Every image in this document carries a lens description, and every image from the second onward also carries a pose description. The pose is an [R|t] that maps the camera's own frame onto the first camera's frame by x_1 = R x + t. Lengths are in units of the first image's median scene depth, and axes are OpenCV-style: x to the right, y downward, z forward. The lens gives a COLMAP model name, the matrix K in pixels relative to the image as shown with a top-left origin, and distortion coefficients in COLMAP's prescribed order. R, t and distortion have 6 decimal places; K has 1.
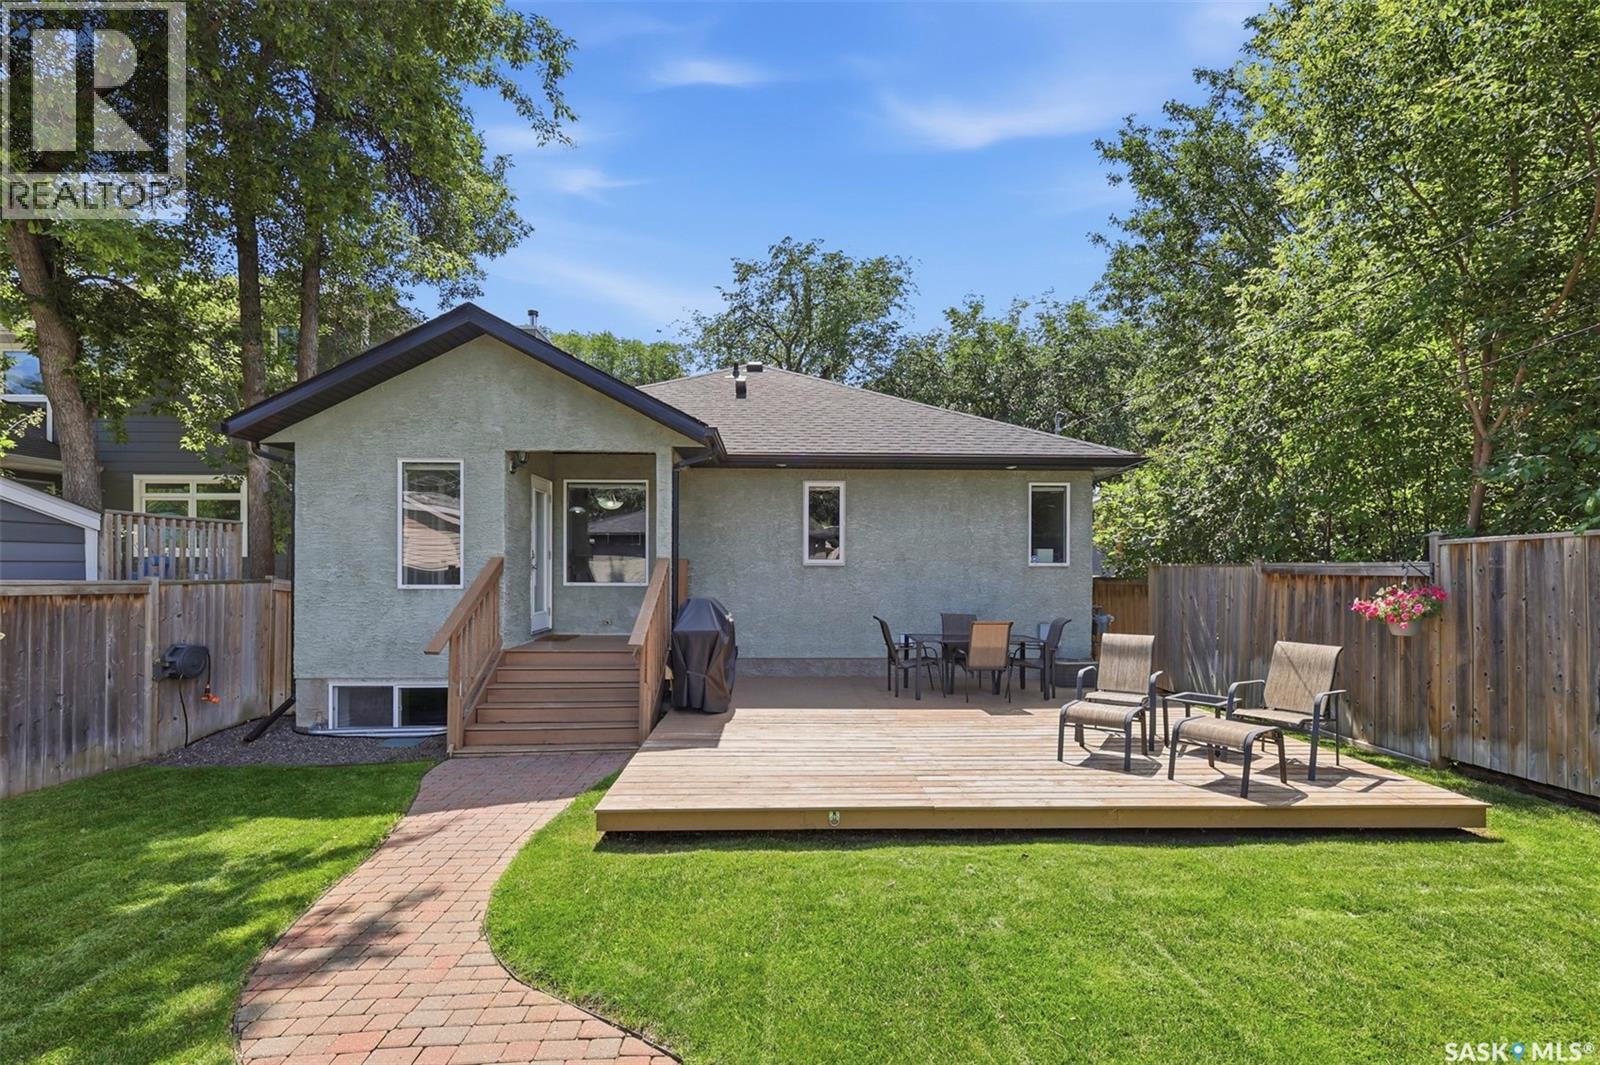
lens RADIAL K [[724.9, 0, 800.0], [0, 724.9, 571.4], [0, 0, 1]] dist [0.002597, 0.000190]
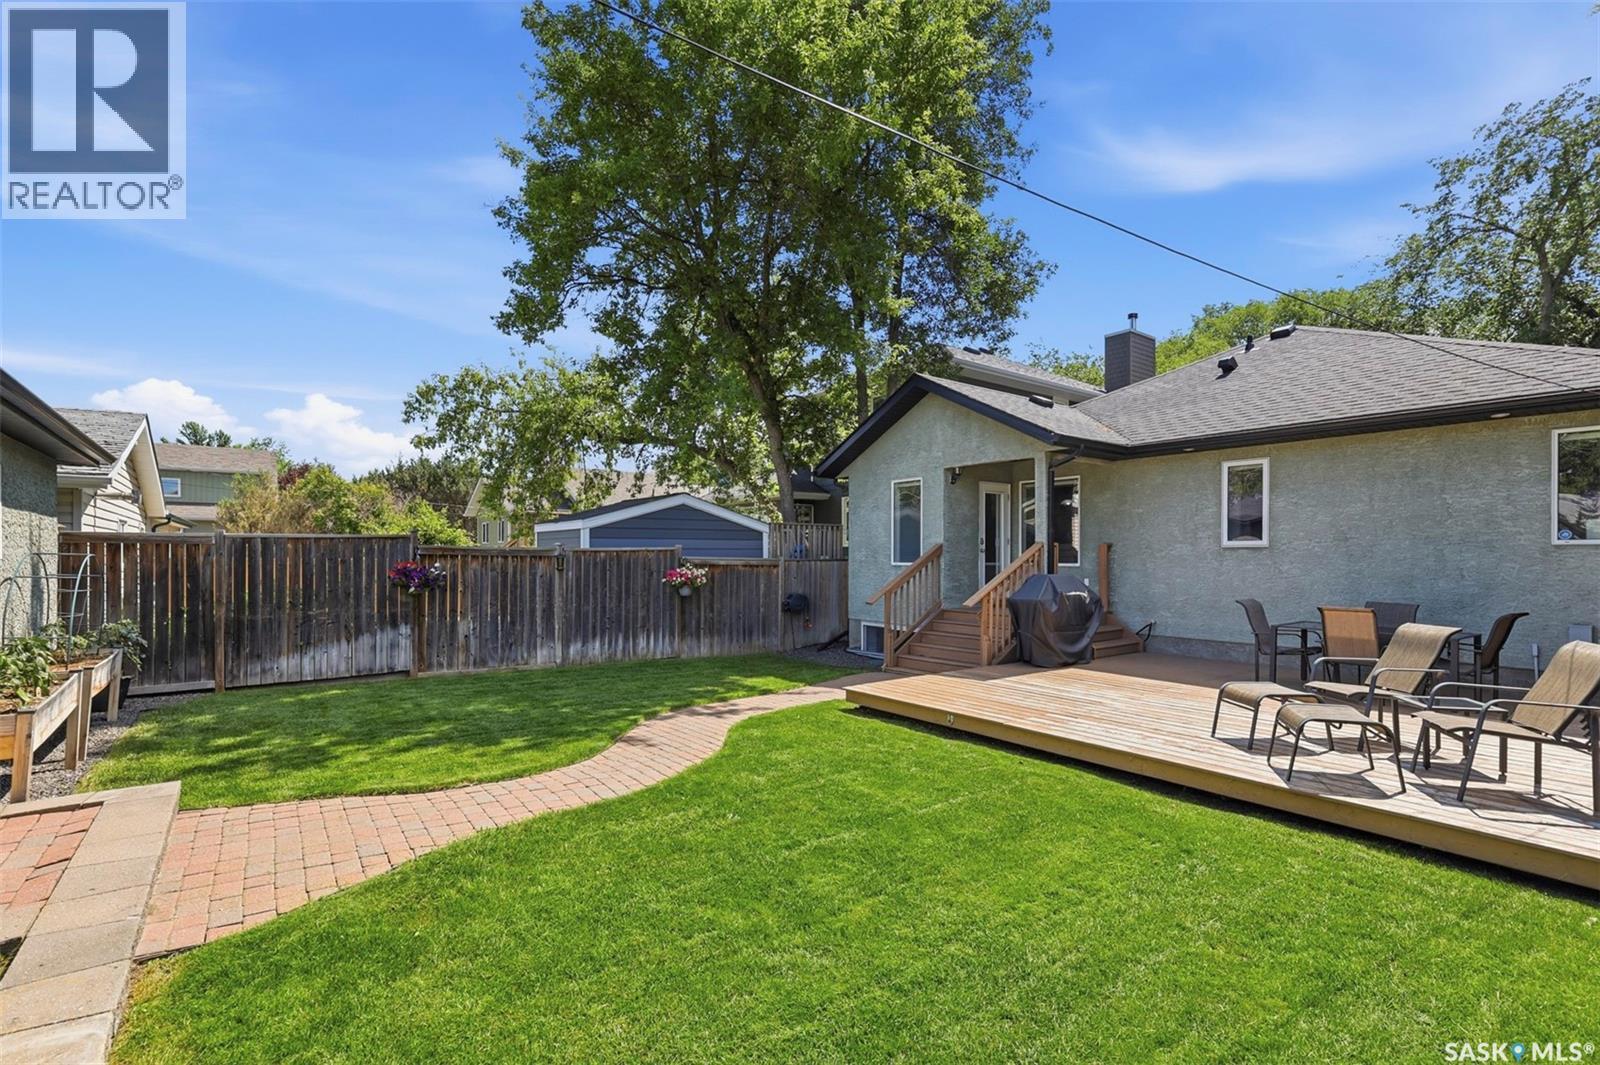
lens RADIAL K [[732.9, 0, 801.3], [0, 732.9, 541.6], [0, 0, 1]] dist [0.001675, -0.000248]
pose [[0.575891, -0.017627, -0.817337, 0.698491], [-0.001750, 0.999739, -0.022793, 0.011530], [0.817525, 0.014556, 0.575709, -0.063728]]
